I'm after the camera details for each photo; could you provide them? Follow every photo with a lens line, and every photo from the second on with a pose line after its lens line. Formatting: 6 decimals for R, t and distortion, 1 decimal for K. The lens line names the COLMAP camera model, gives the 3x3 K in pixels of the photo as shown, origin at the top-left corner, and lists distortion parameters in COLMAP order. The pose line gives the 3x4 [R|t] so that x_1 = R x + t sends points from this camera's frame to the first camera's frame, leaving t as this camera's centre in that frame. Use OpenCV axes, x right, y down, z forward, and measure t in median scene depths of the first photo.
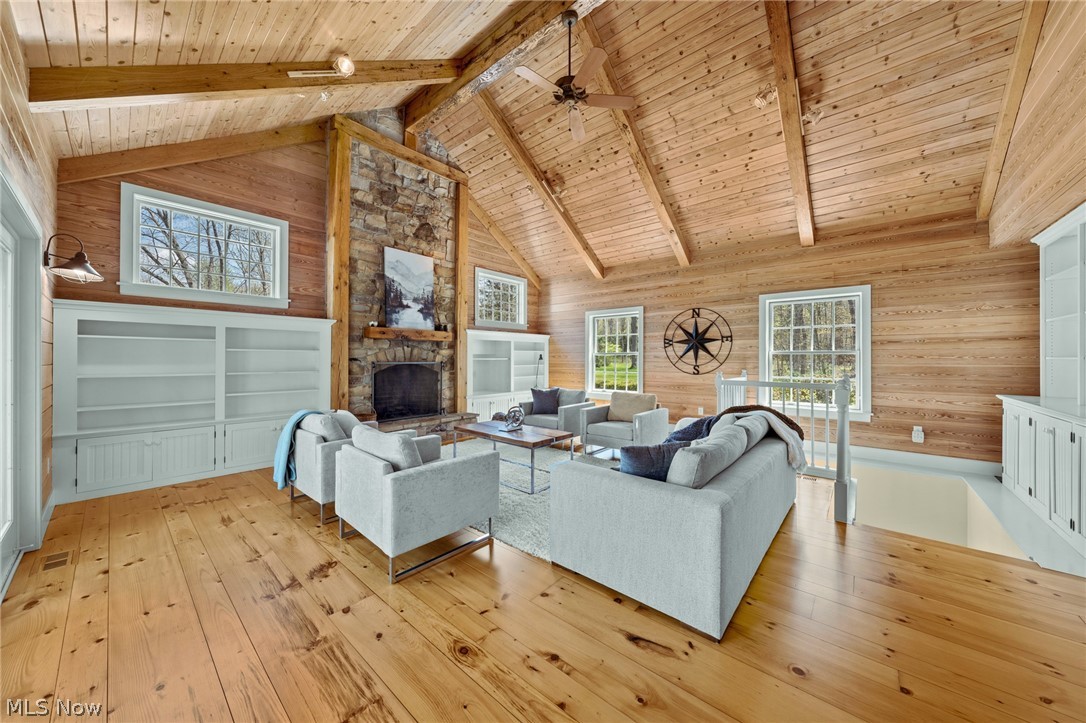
lens RADIAL K [[368.7, 0, 543.0], [0, 368.7, 361.5], [0, 0, 1]] dist [-0.001827, -0.000033]
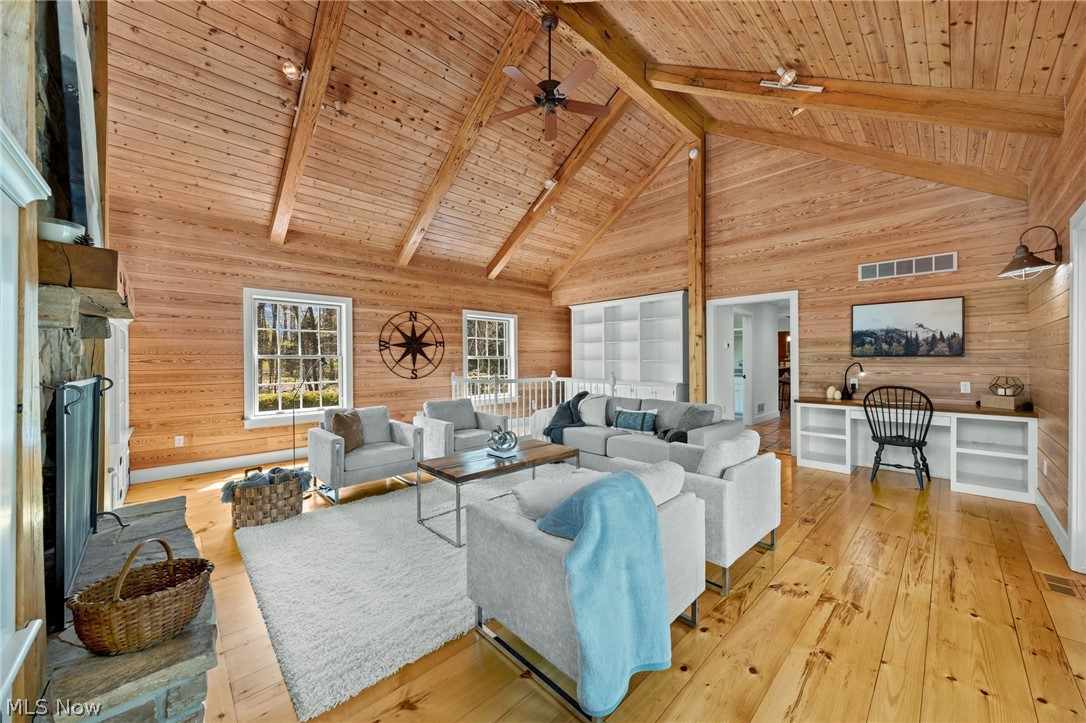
lens RADIAL K [[397.3, 0, 543.0], [0, 397.3, 361.5], [0, 0, 1]] dist [0.015247, -0.000020]
pose [[0.097486, -0.001270, 0.995236, -0.628497], [0.018210, 0.999834, -0.000508, -0.004464], [-0.995070, 0.018173, 0.097493, 0.571159]]
